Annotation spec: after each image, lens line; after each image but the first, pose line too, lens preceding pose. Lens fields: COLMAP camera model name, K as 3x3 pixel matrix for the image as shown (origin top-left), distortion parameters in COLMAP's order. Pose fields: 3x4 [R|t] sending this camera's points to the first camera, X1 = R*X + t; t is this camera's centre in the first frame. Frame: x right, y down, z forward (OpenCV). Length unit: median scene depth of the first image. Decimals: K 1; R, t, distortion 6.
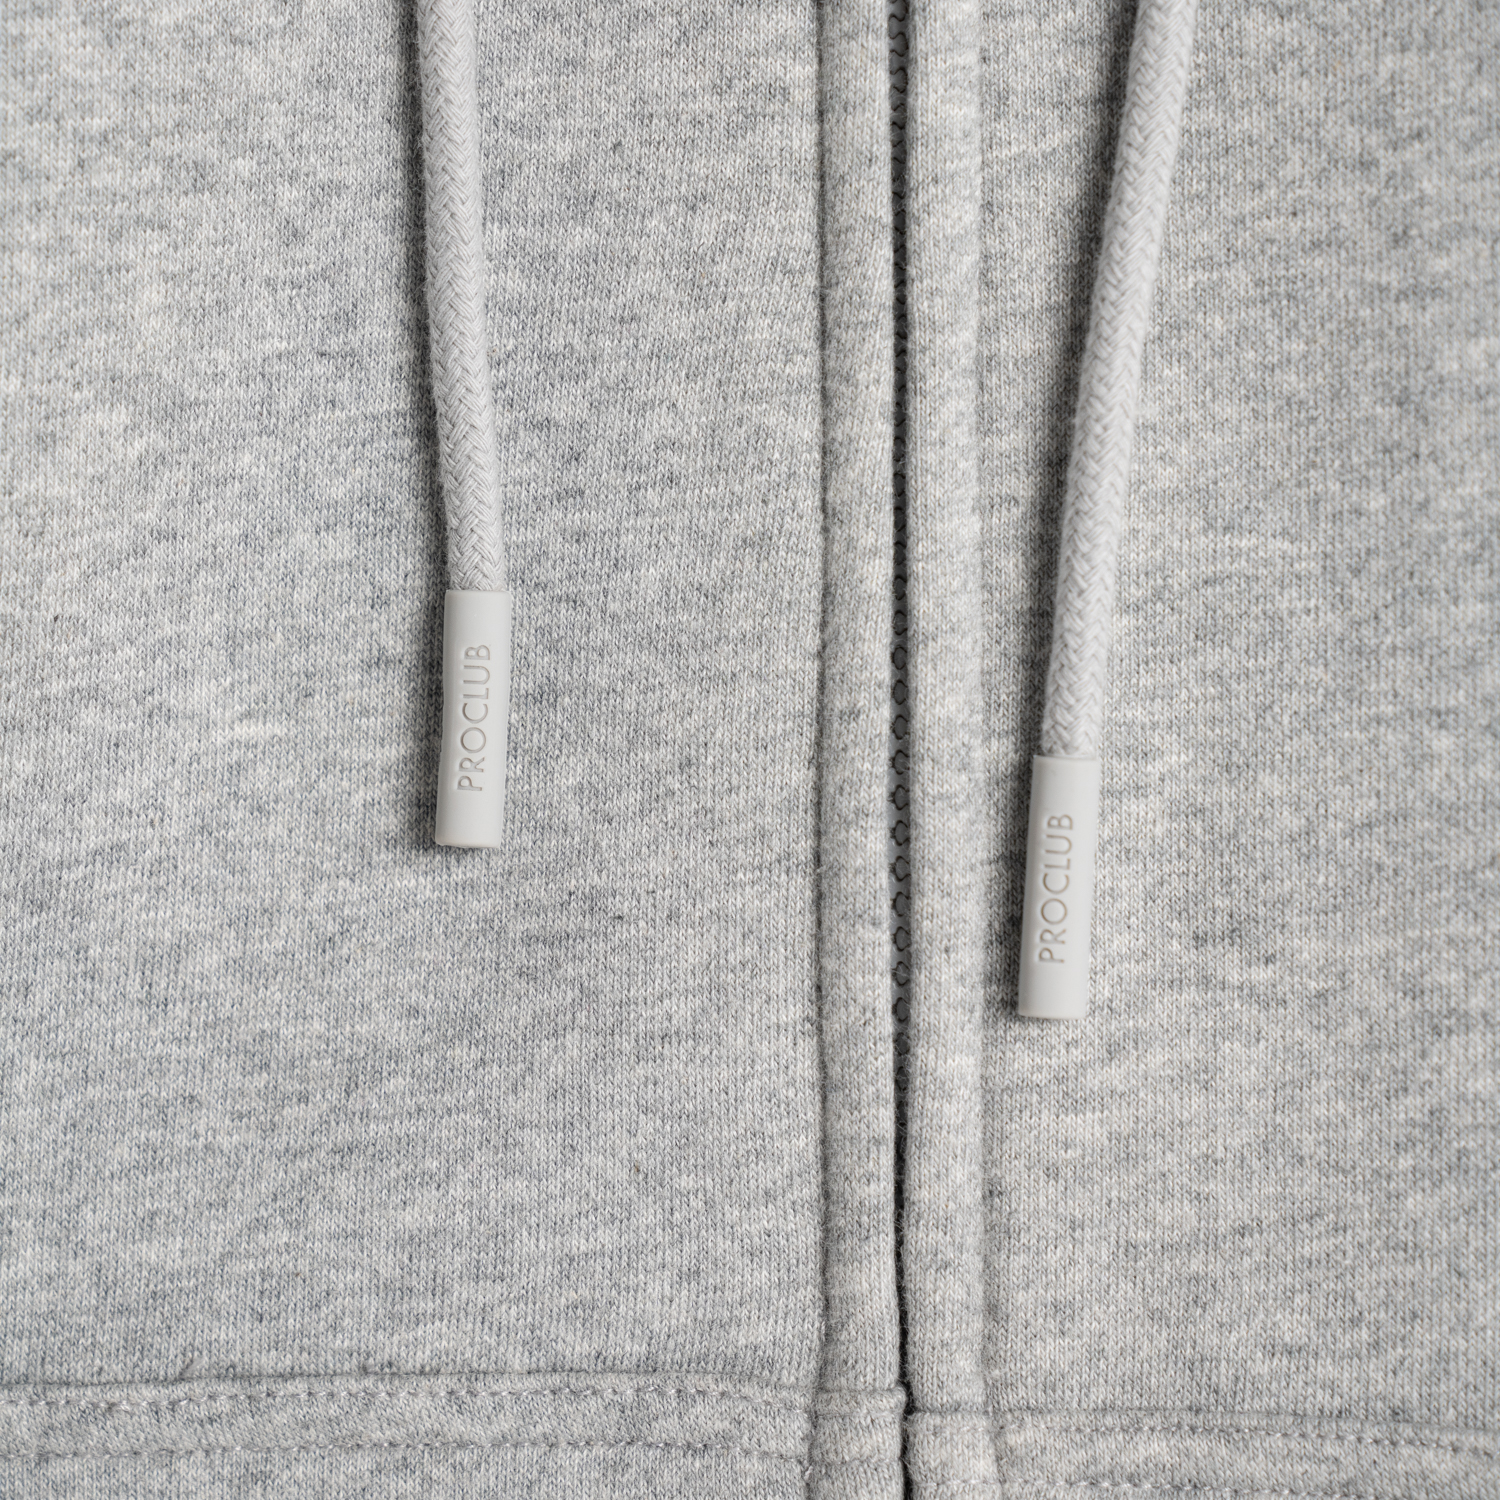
lens RADIAL K [[2684.3, 0, 750.0], [0, 2684.3, 750.0], [0, 0, 1]] dist [0.156374, 0.073462]
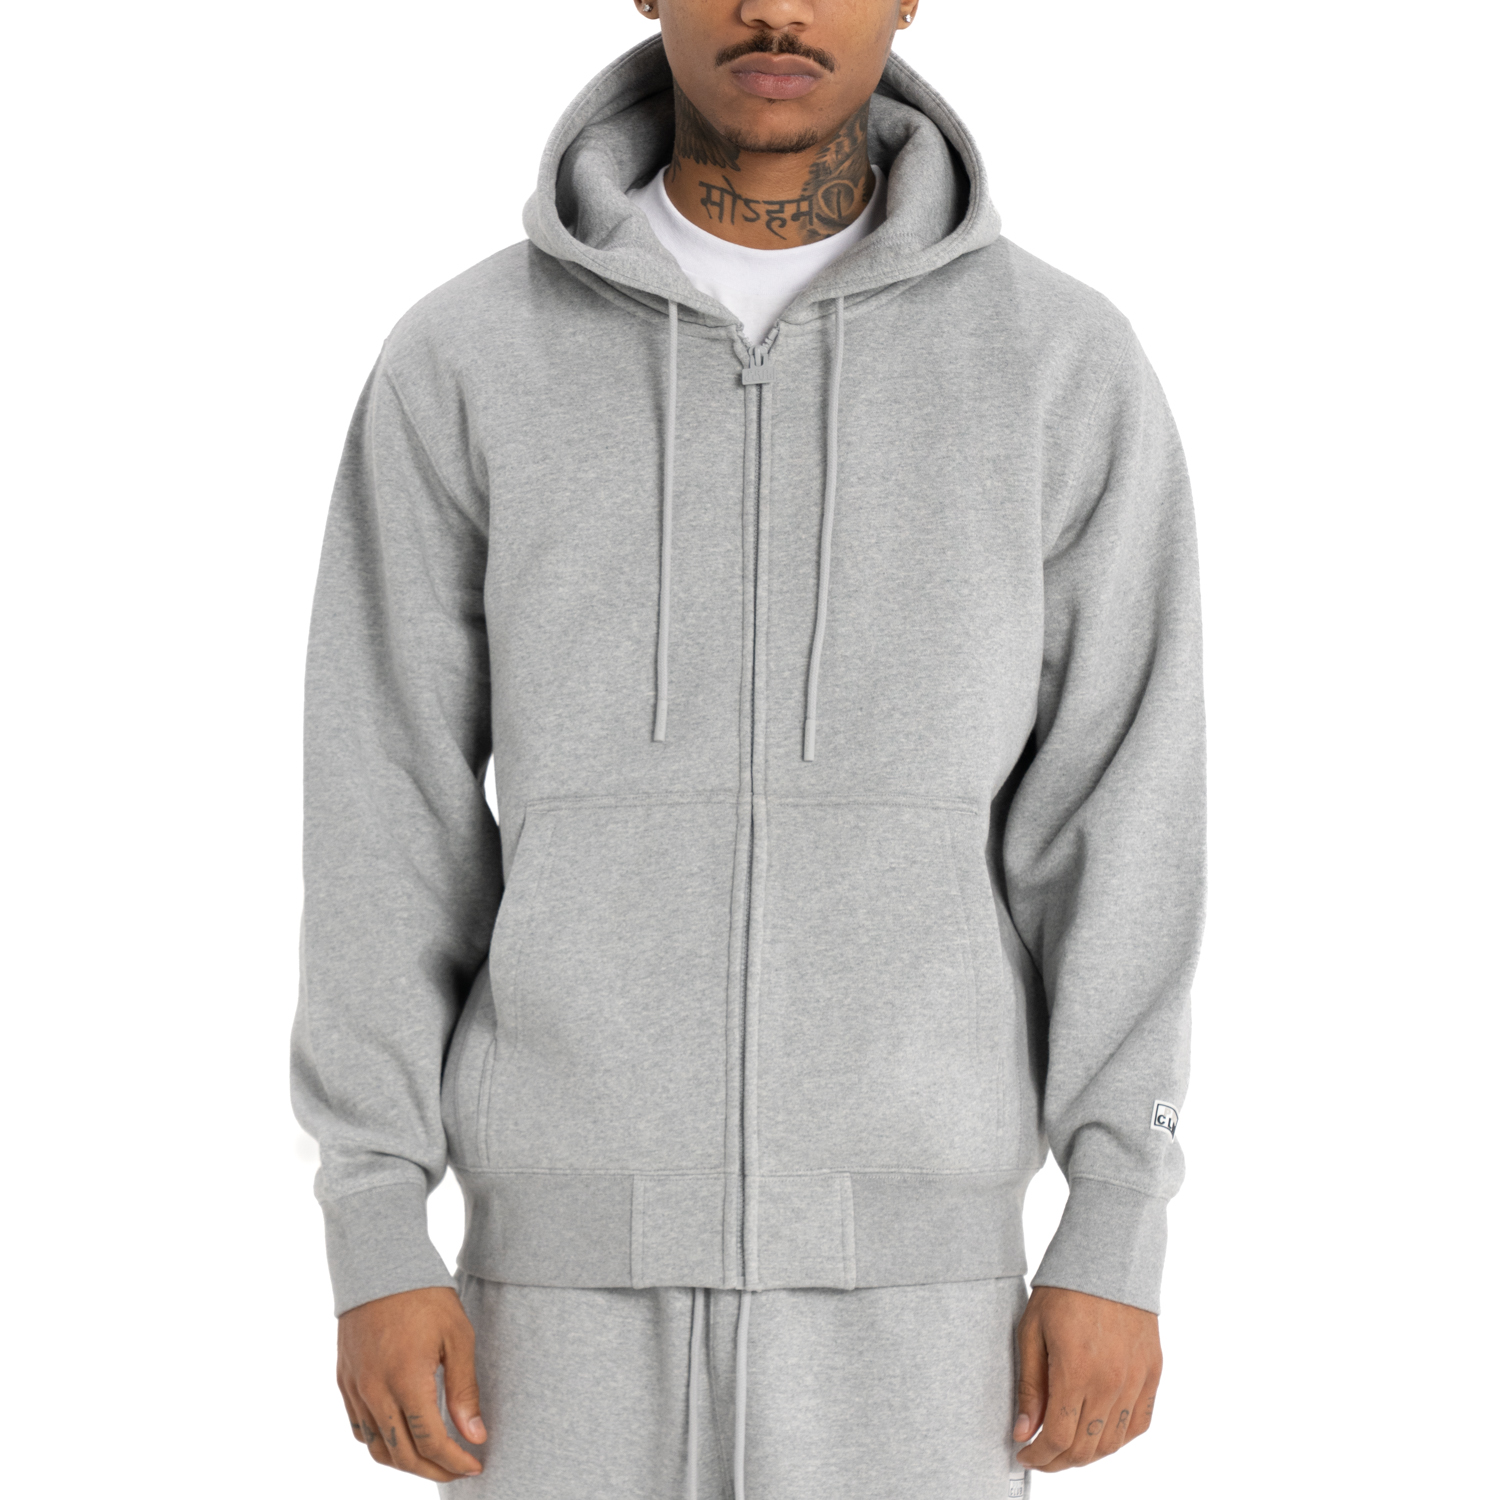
lens RADIAL K [[2633.3, 0, 748.9], [0, 2633.3, 688.8], [0, 0, 1]] dist [0.159184, -5.266552]
pose [[0.992238, -0.010541, -0.123907, 0.801418], [-0.015512, 0.978127, -0.207430, 1.256403], [0.123384, 0.207742, 0.970371, -4.919479]]
